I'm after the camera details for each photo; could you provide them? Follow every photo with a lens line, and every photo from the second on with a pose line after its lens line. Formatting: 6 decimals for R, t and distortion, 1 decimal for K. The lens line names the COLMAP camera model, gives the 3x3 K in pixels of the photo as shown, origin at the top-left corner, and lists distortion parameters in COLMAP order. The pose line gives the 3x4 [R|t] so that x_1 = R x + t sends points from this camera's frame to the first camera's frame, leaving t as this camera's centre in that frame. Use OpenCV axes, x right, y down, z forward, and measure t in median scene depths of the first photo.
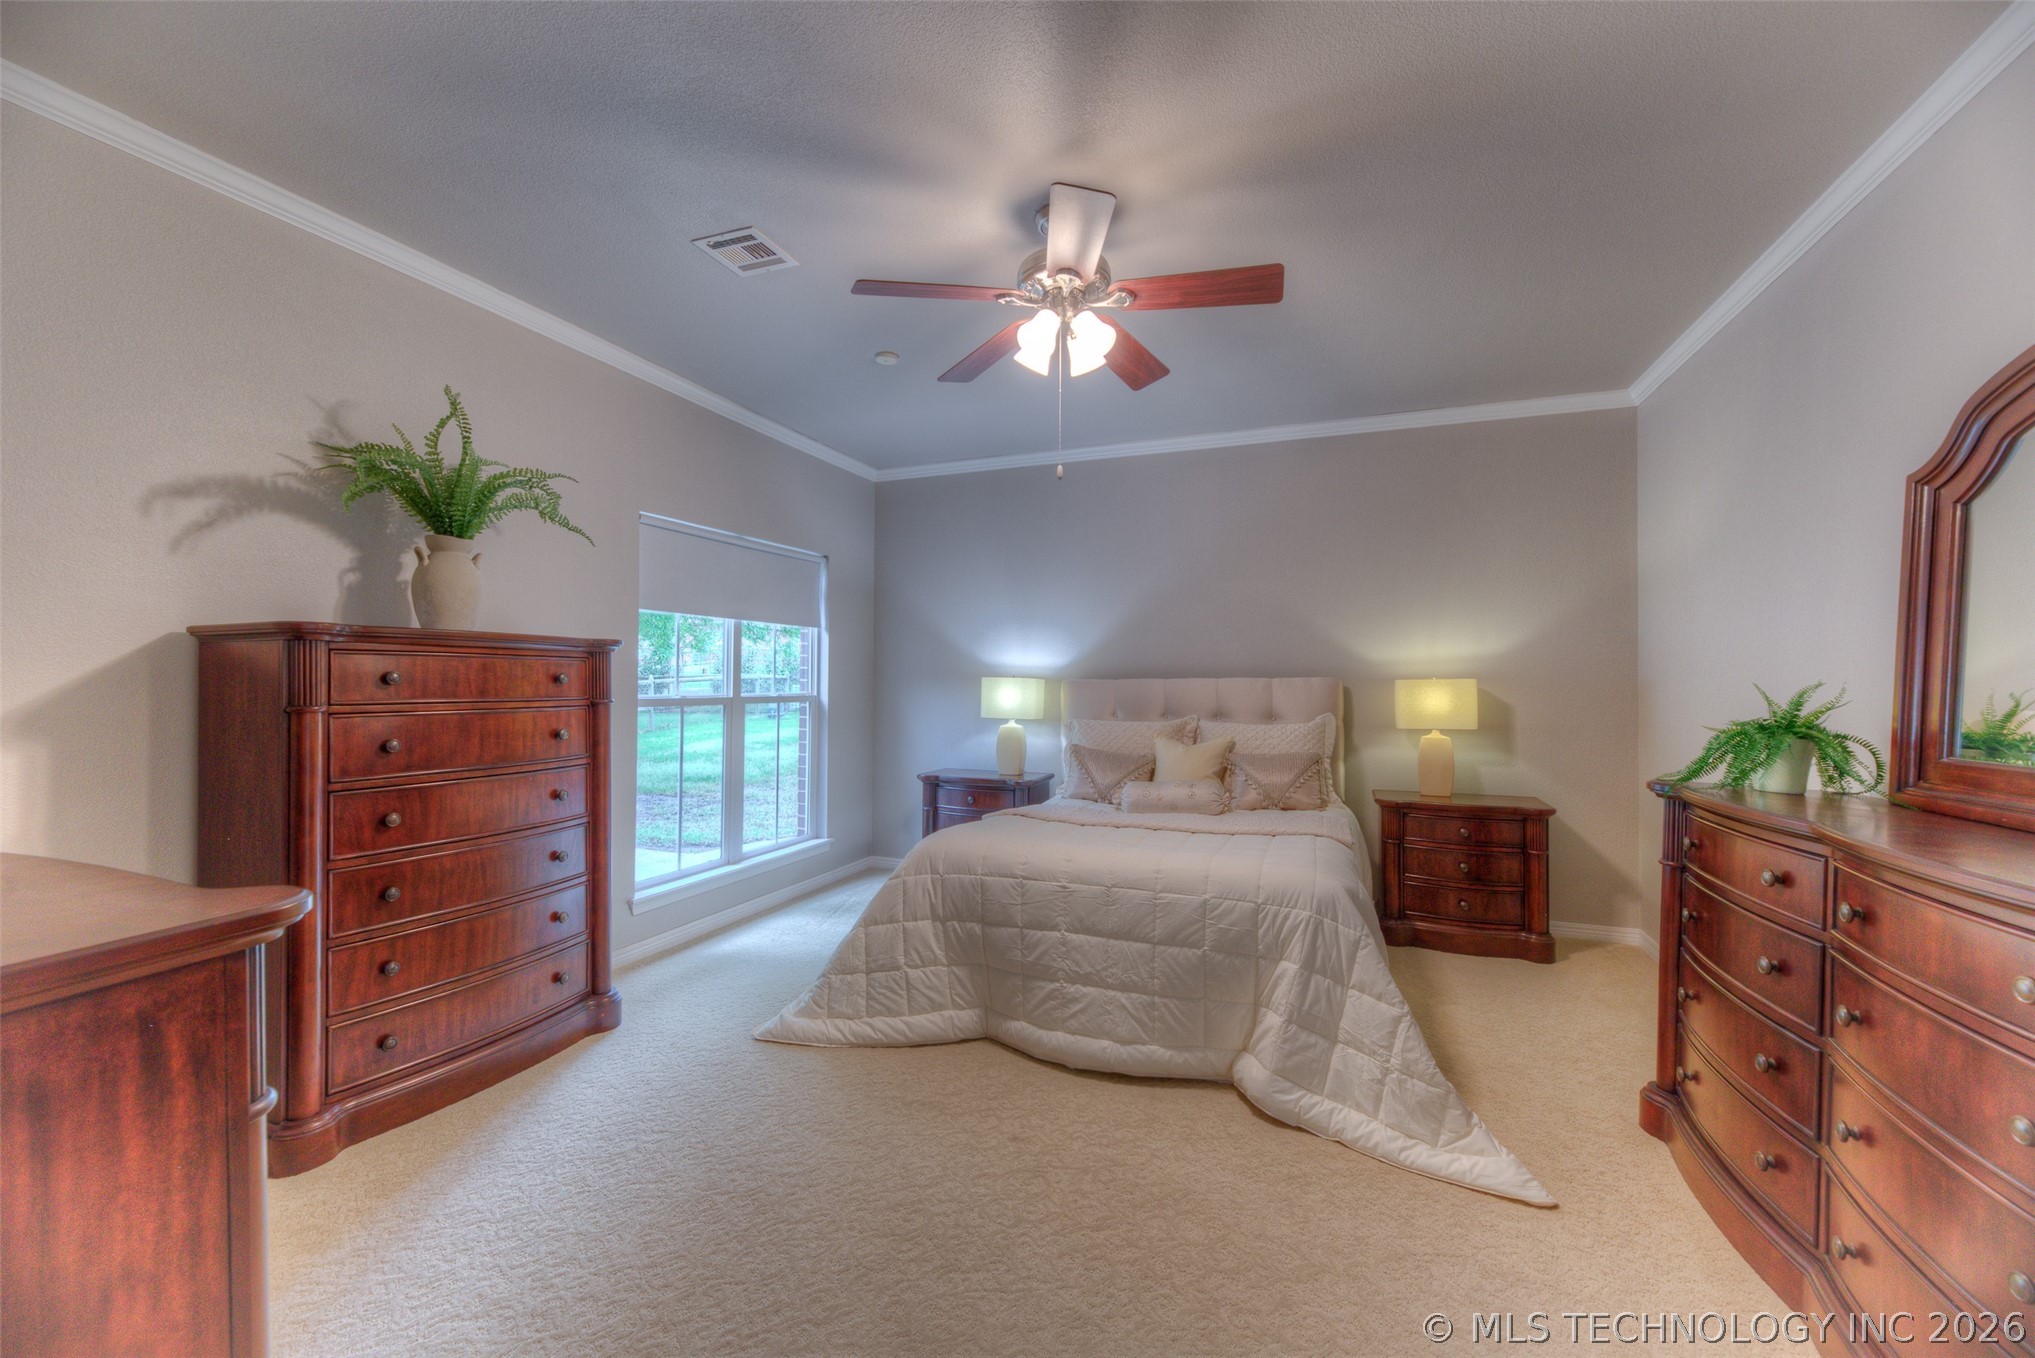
lens RADIAL K [[764.8, 0, 1023.7], [0, 764.8, 686.8], [0, 0, 1]] dist [0.000237, -0.000239]
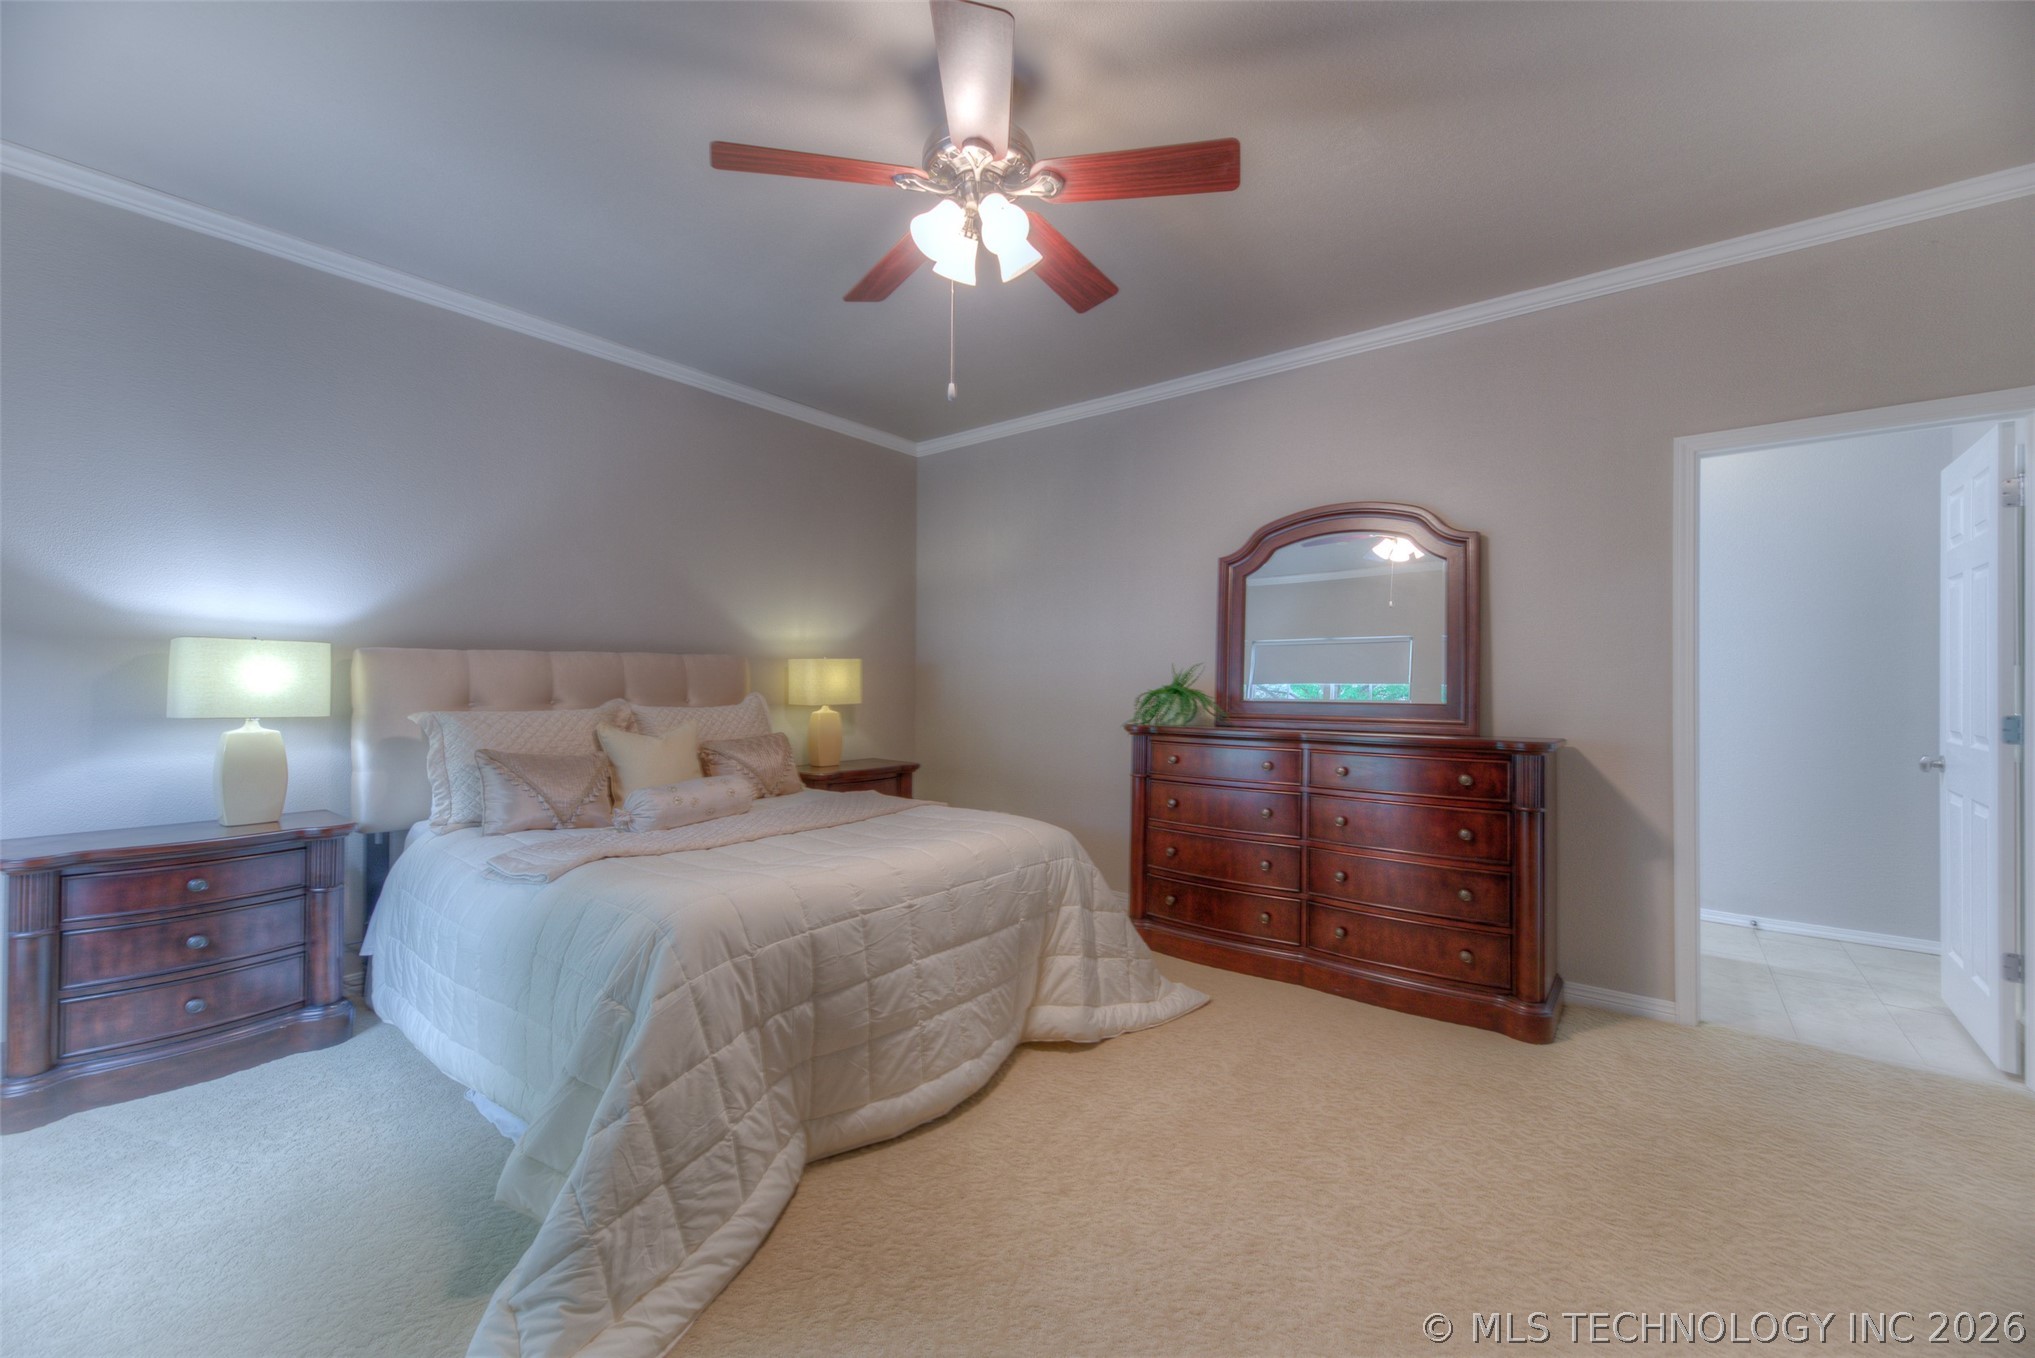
lens RADIAL K [[772.0, 0, 1024.4], [0, 772.0, 672.3], [0, 0, 1]] dist [0.000679, 0.000100]
pose [[0.337781, 0.002377, 0.941222, -0.650003], [-0.003941, 0.999992, -0.001111, 0.015882], [-0.941217, -0.003334, 0.337787, 0.593971]]
